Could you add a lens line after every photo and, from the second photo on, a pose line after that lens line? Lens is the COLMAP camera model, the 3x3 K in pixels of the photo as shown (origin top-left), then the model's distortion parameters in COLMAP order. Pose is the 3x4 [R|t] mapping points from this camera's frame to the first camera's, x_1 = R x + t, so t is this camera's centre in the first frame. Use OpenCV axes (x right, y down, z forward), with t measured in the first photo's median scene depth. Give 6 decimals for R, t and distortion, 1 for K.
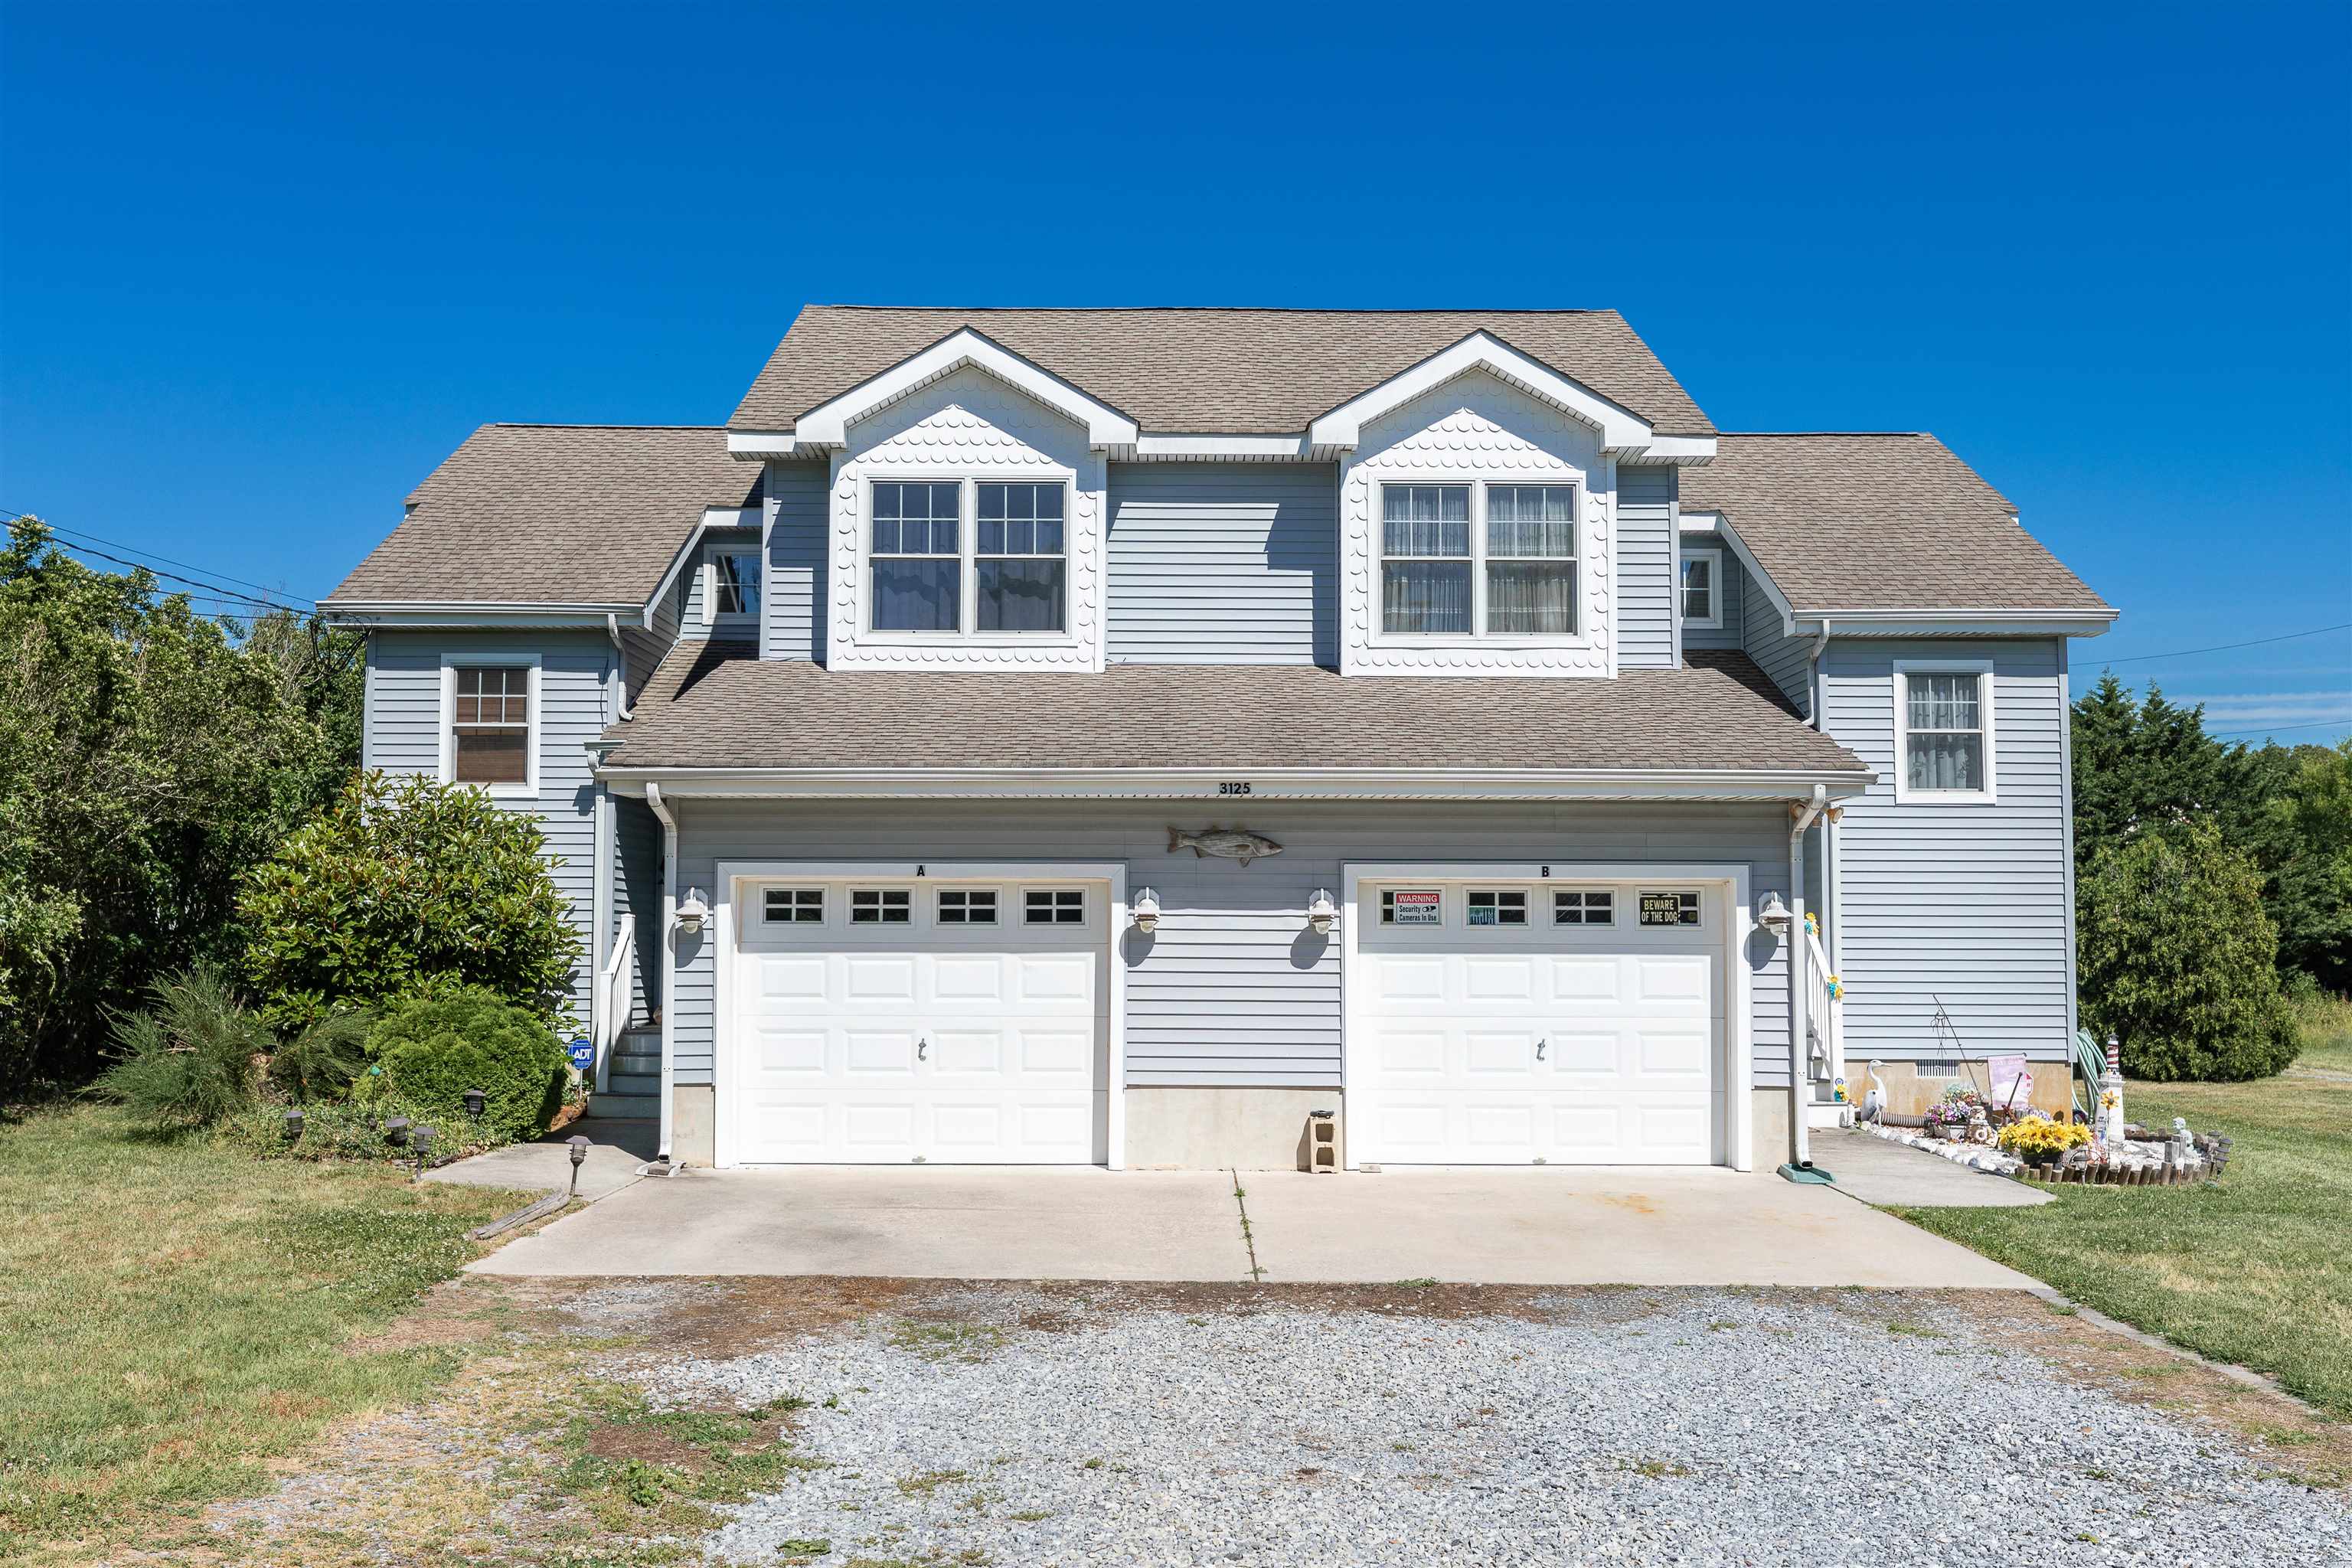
lens RADIAL K [[2386.8, 0, 1176.0], [0, 2386.8, 784.0], [0, 0, 1]] dist [-0.004058, -0.002811]
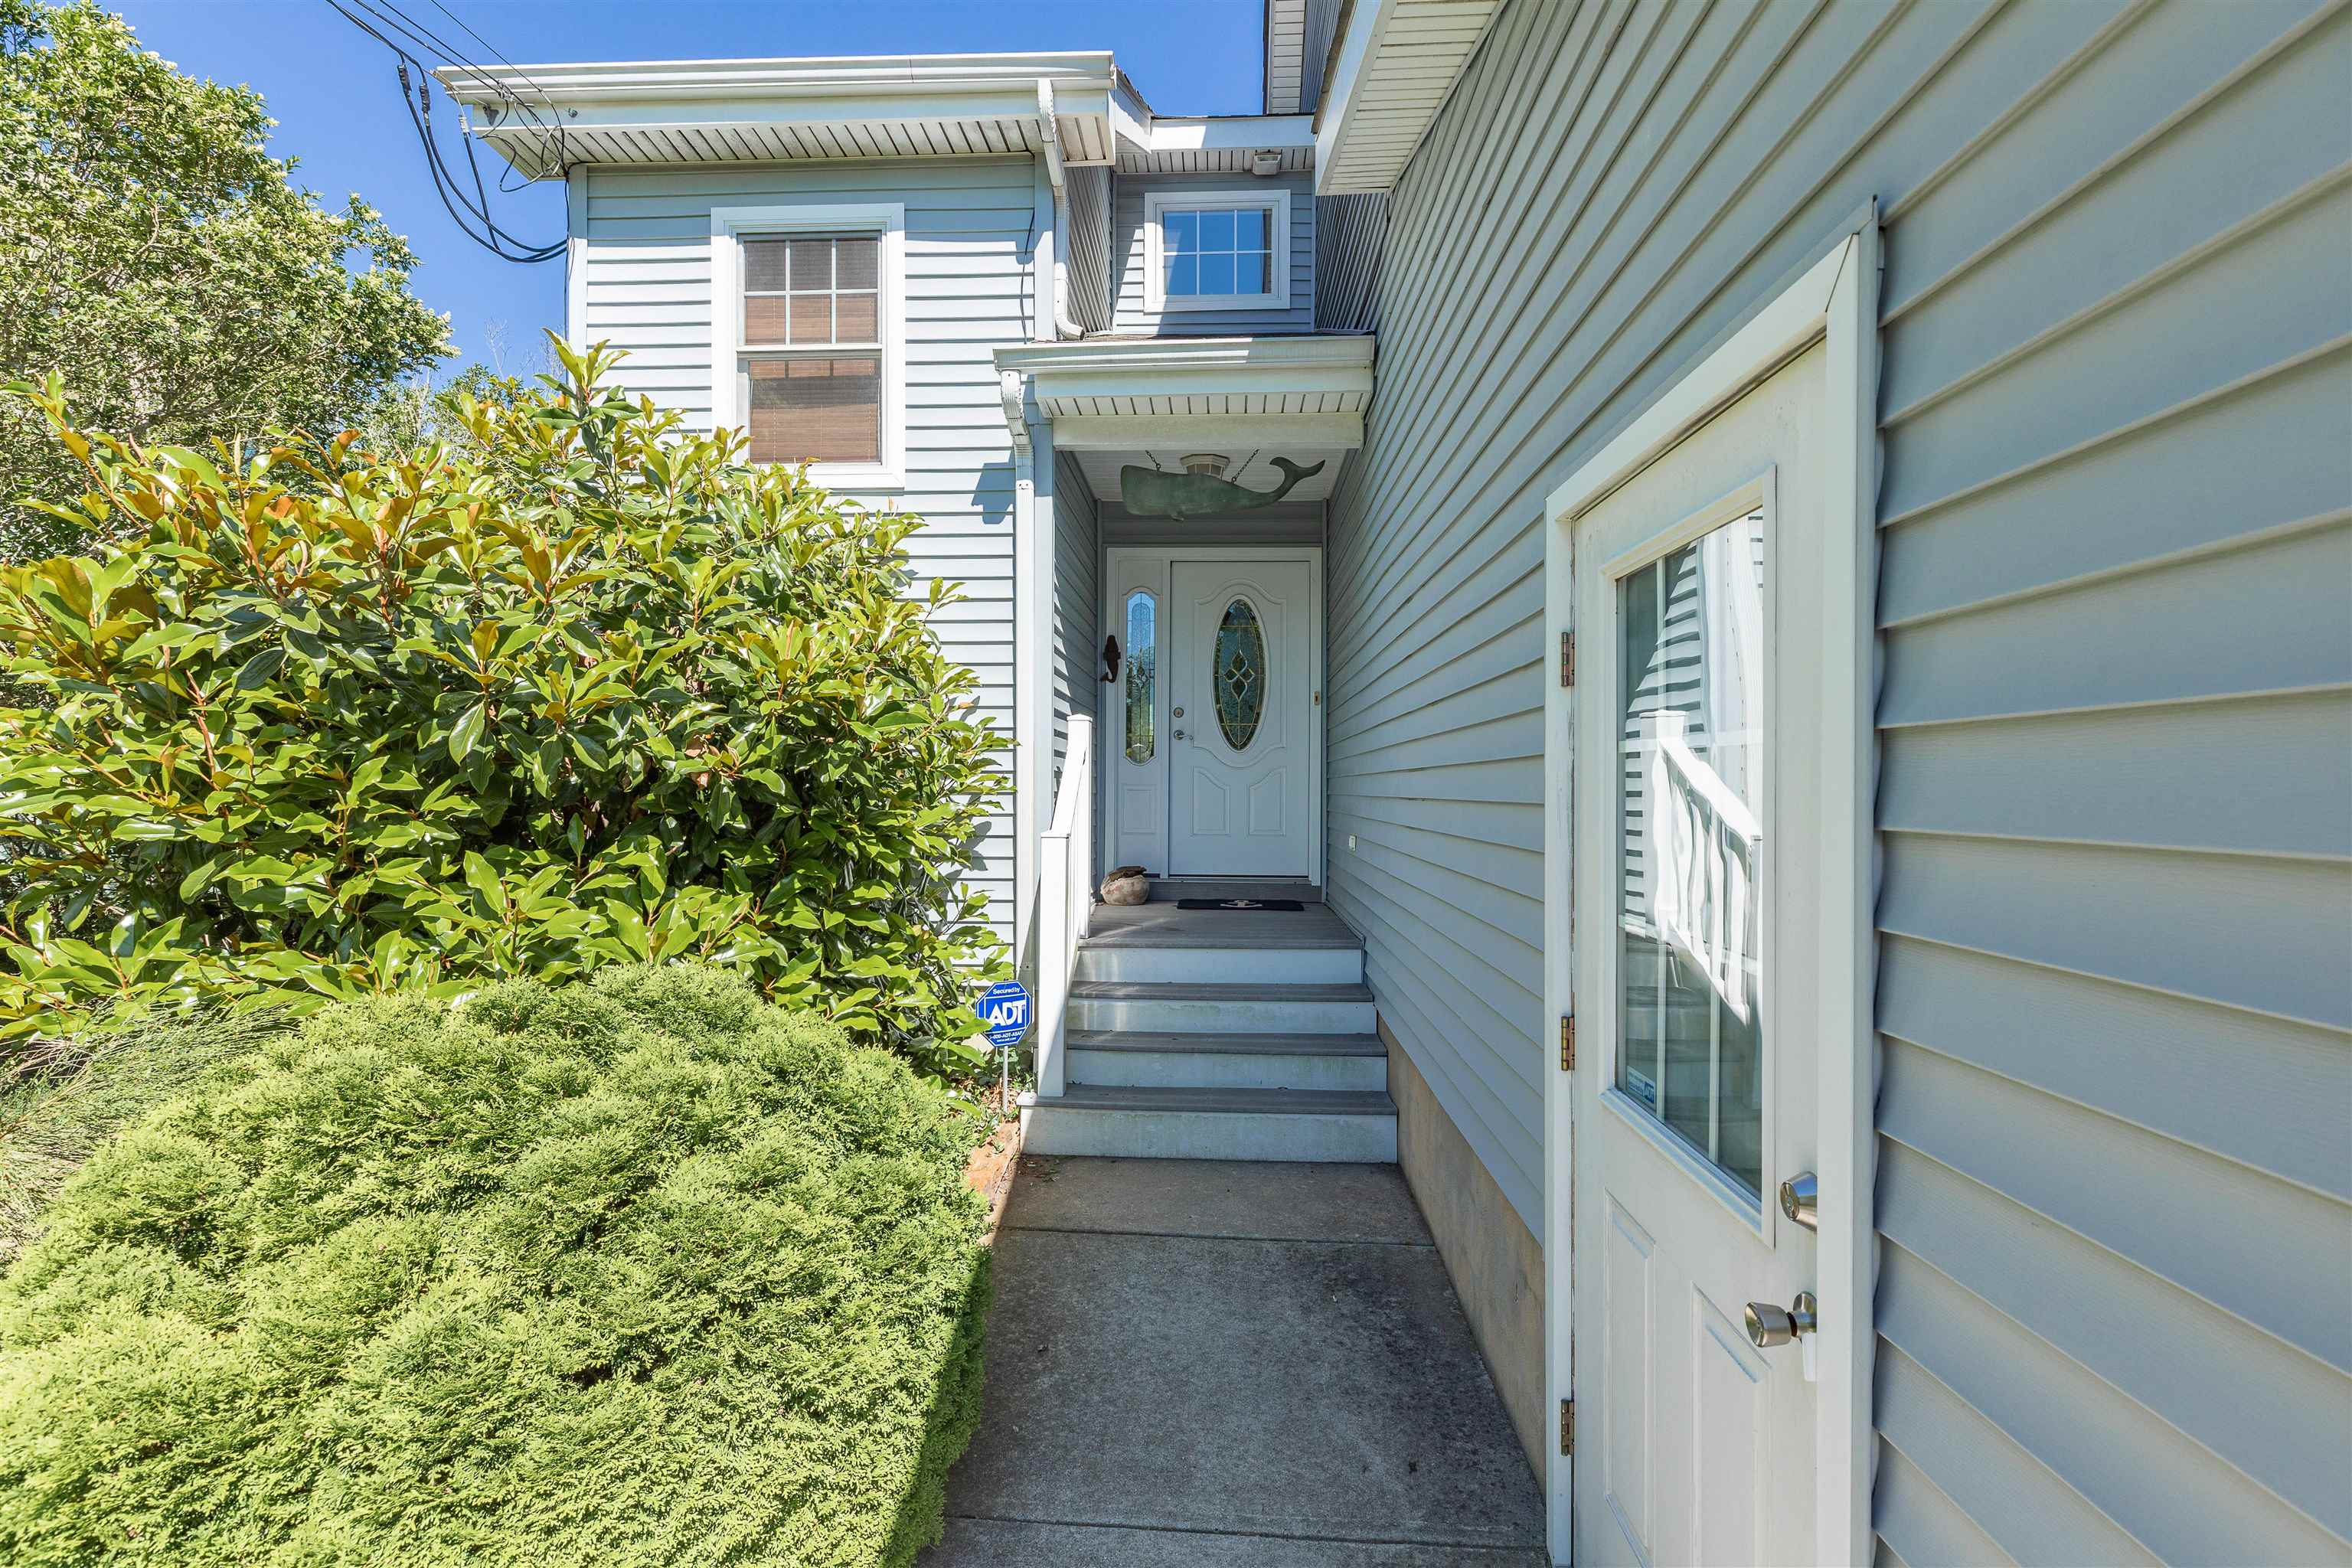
lens RADIAL K [[1048.3, 0, 1172.7], [0, 1048.3, 785.2], [0, 0, 1]] dist [0.004198, 0.000636]
pose [[0.999248, -0.002078, -0.038719, -0.200711], [0.004875, 0.997372, 0.072288, 0.053567], [0.038467, -0.072422, 0.996632, 0.771719]]
